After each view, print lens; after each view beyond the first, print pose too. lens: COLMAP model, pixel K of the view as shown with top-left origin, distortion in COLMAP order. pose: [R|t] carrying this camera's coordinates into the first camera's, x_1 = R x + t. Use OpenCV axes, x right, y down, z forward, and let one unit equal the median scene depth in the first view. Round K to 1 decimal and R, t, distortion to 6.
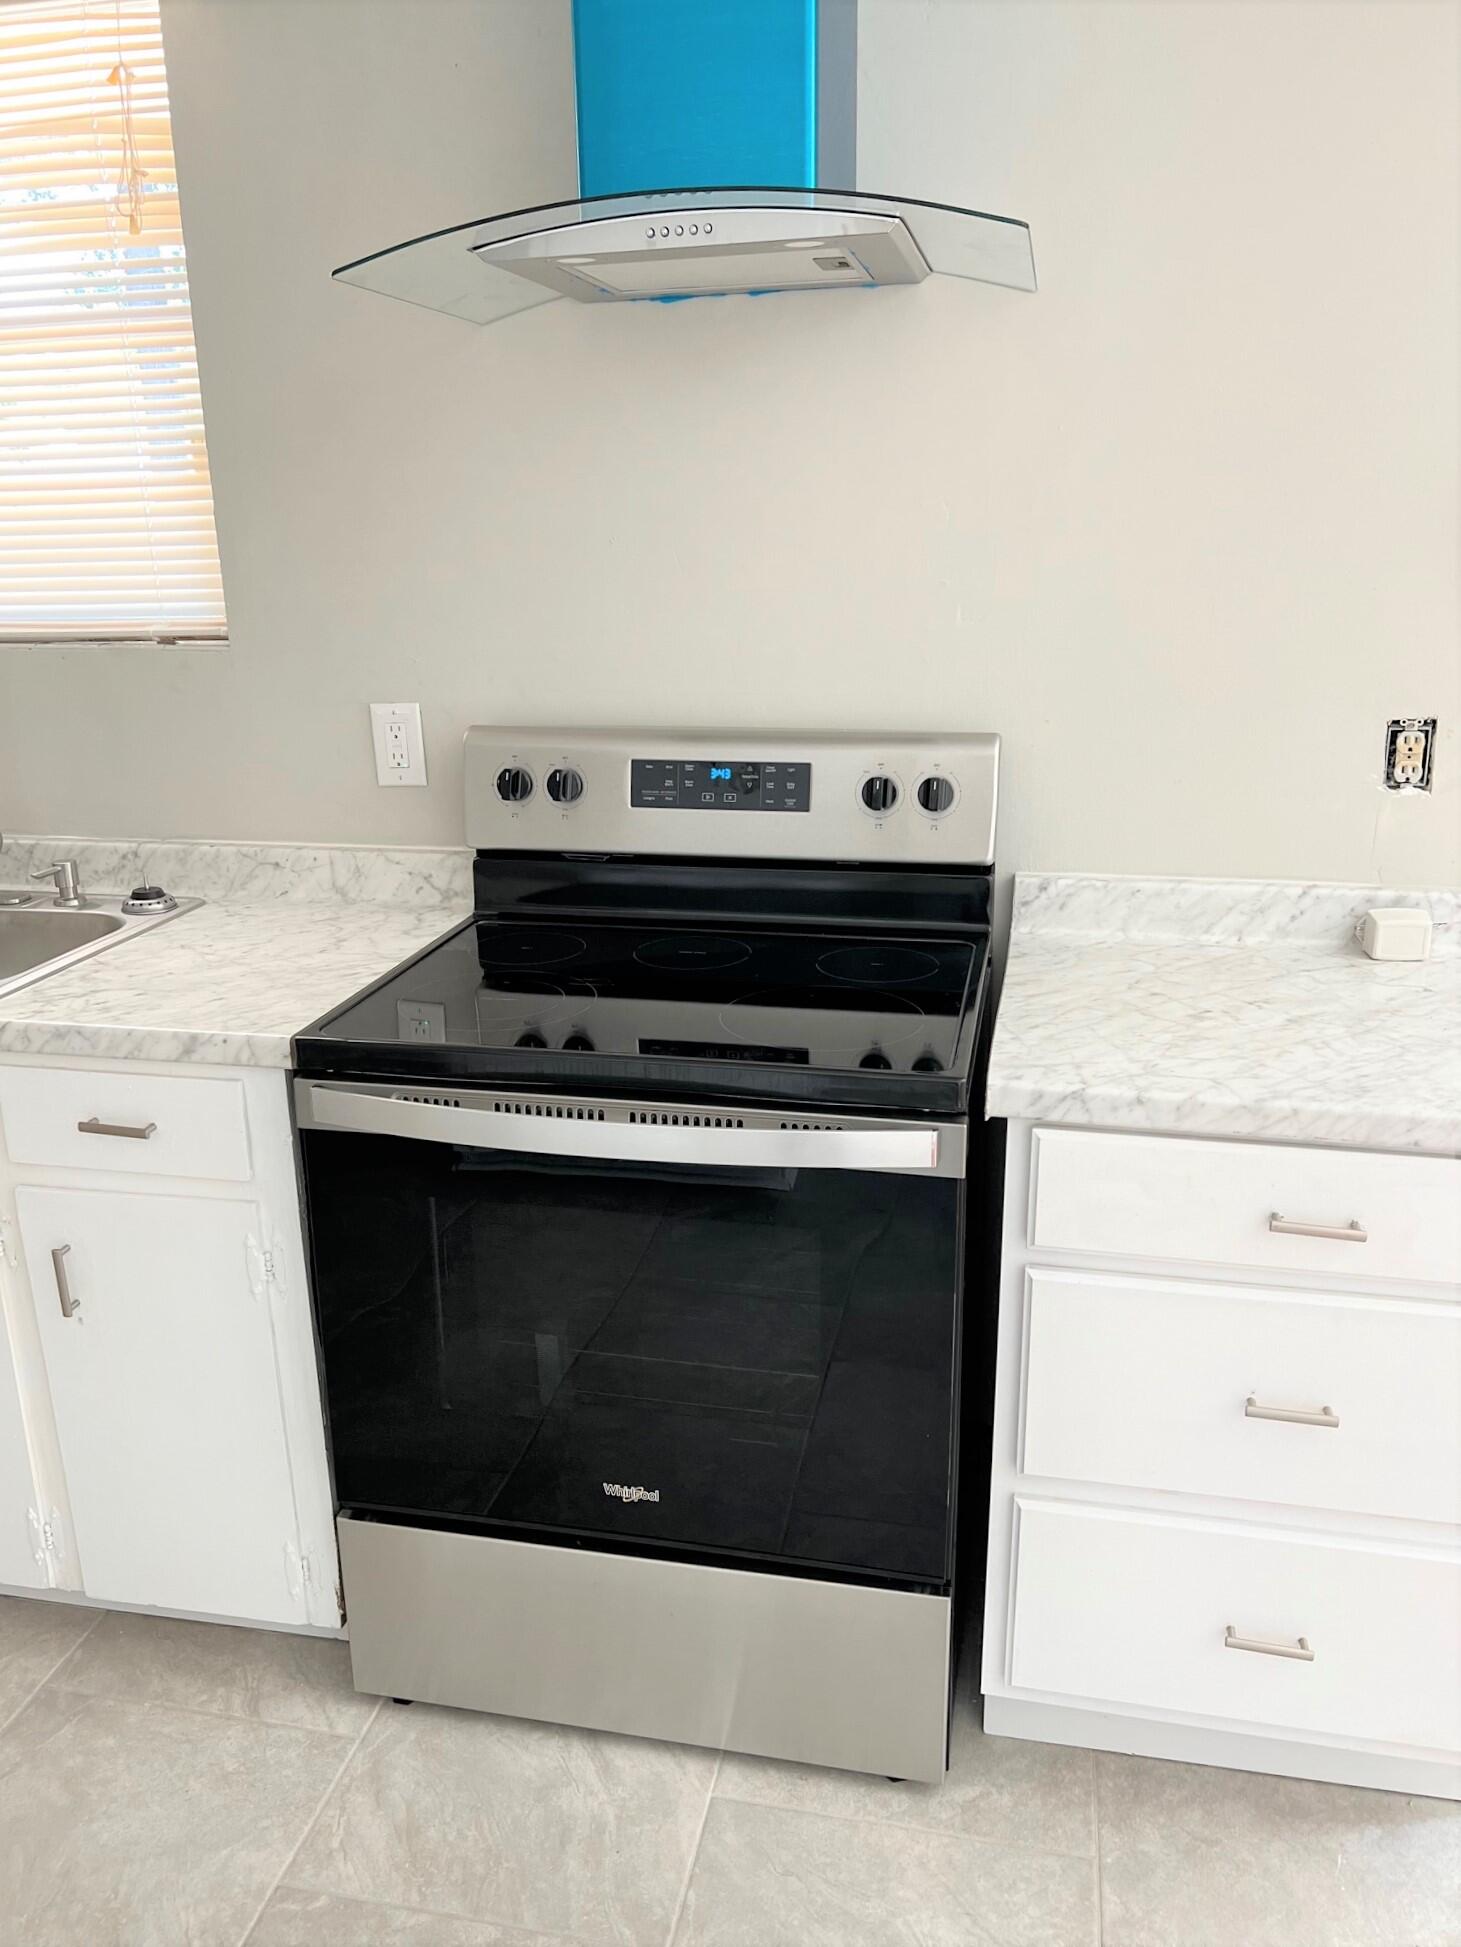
lens RADIAL K [[1498.9, 0, 728.0], [0, 1498.9, 974.0], [0, 0, 1]] dist [0.023695, -0.038324]
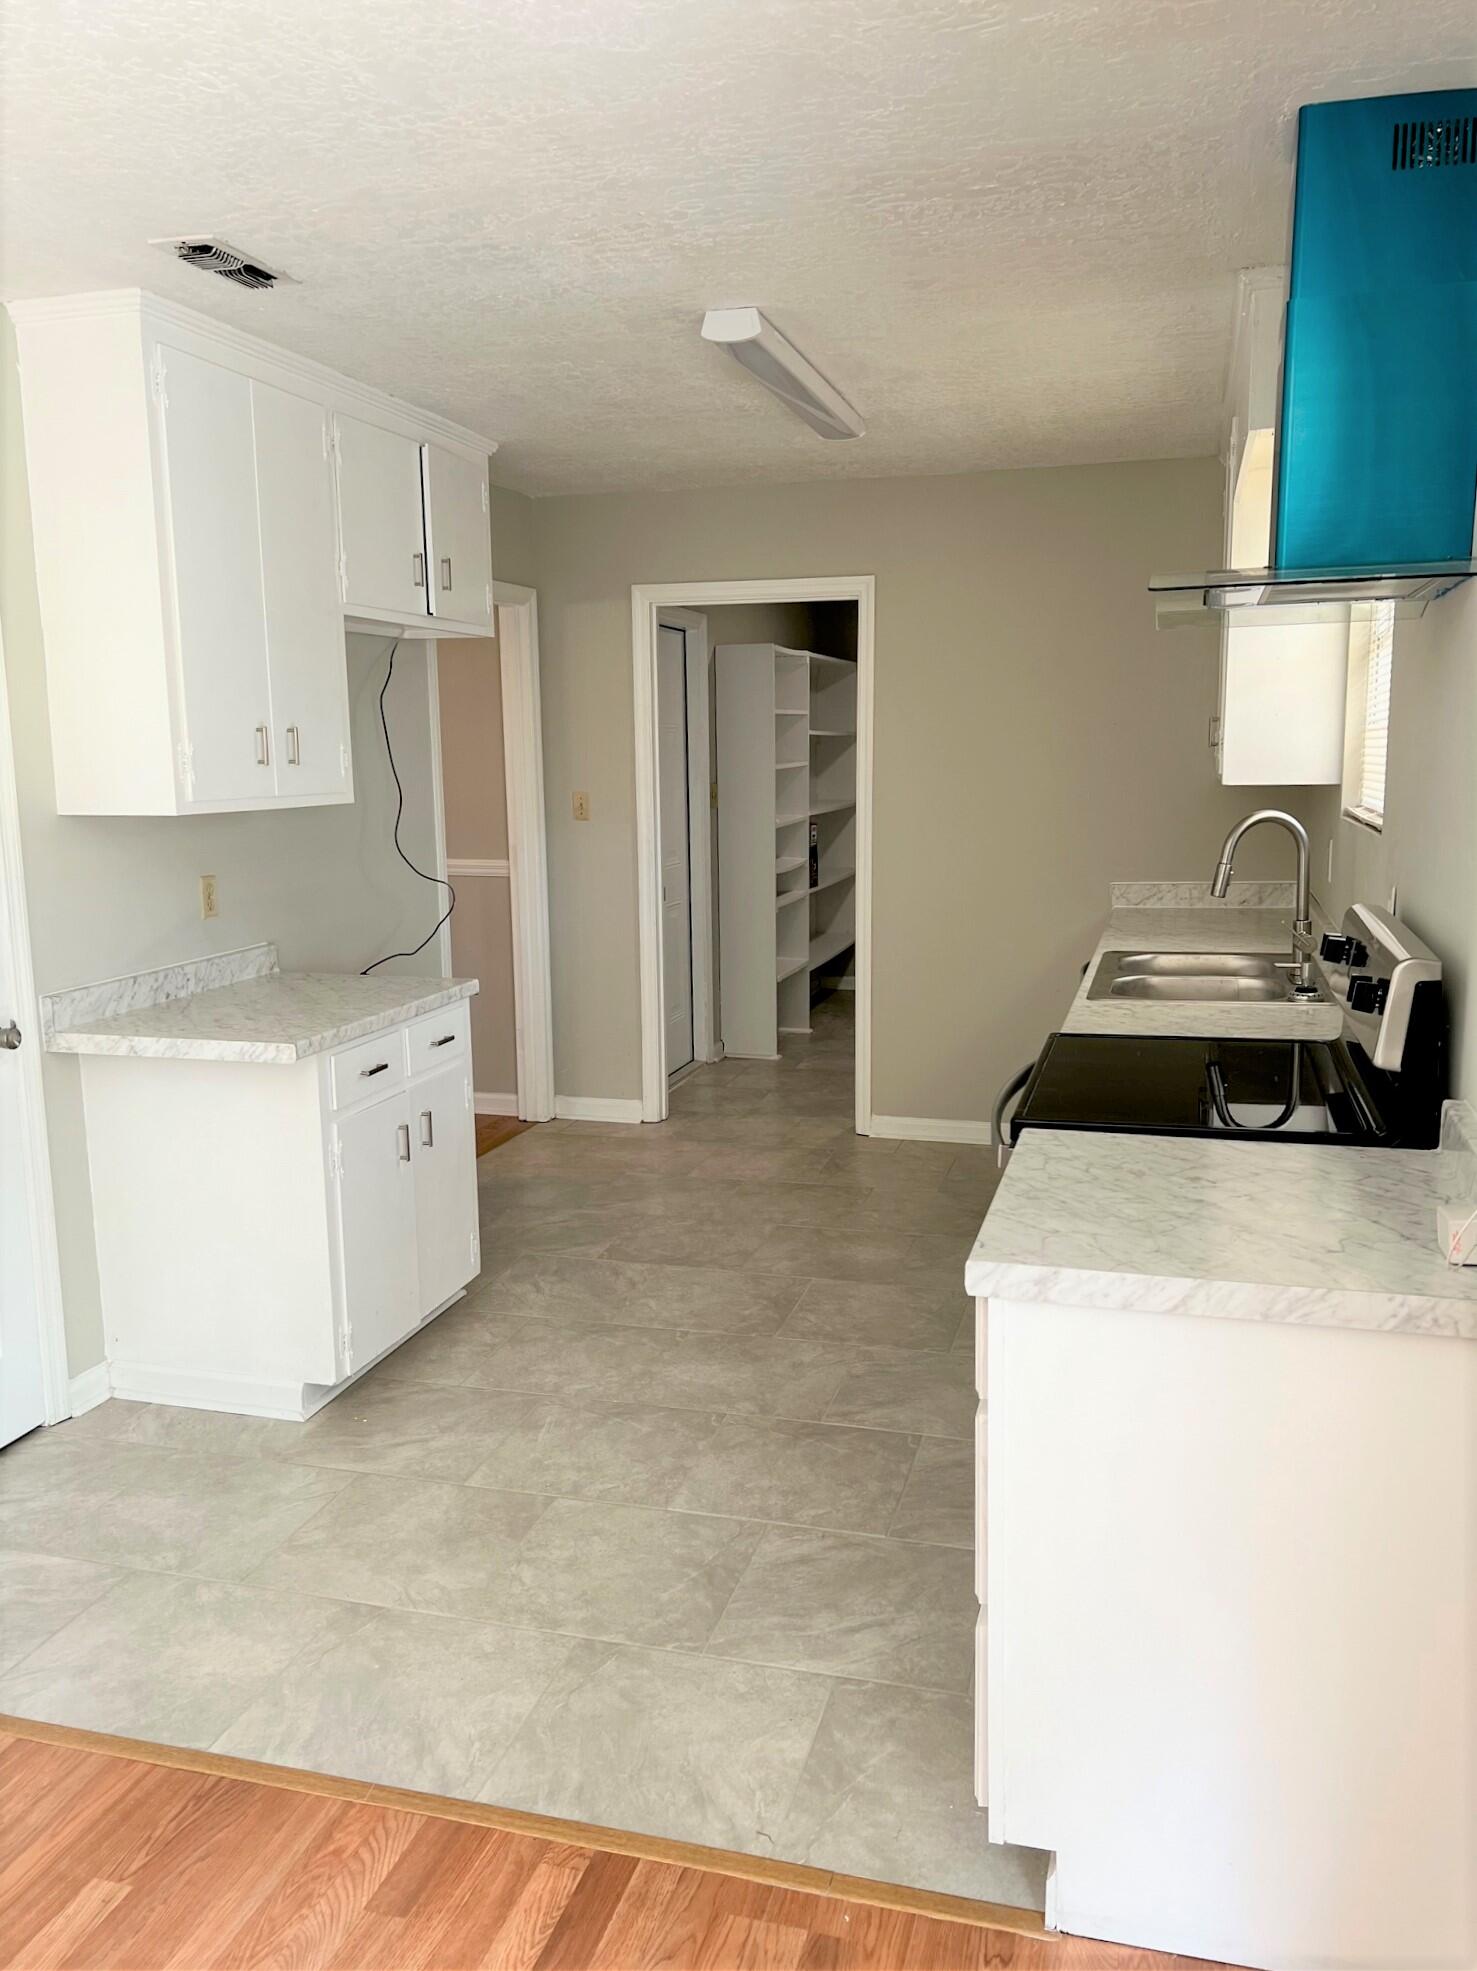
lens RADIAL K [[1517.4, 0, 738.9], [0, 1517.4, 987.5], [0, 0, 1]] dist [0.023695, -0.038324]
pose [[-0.071165, 0.168356, -0.983154, 1.592382], [-0.267262, 0.946395, 0.181406, -0.252620], [0.960992, 0.275670, -0.022355, 0.667544]]
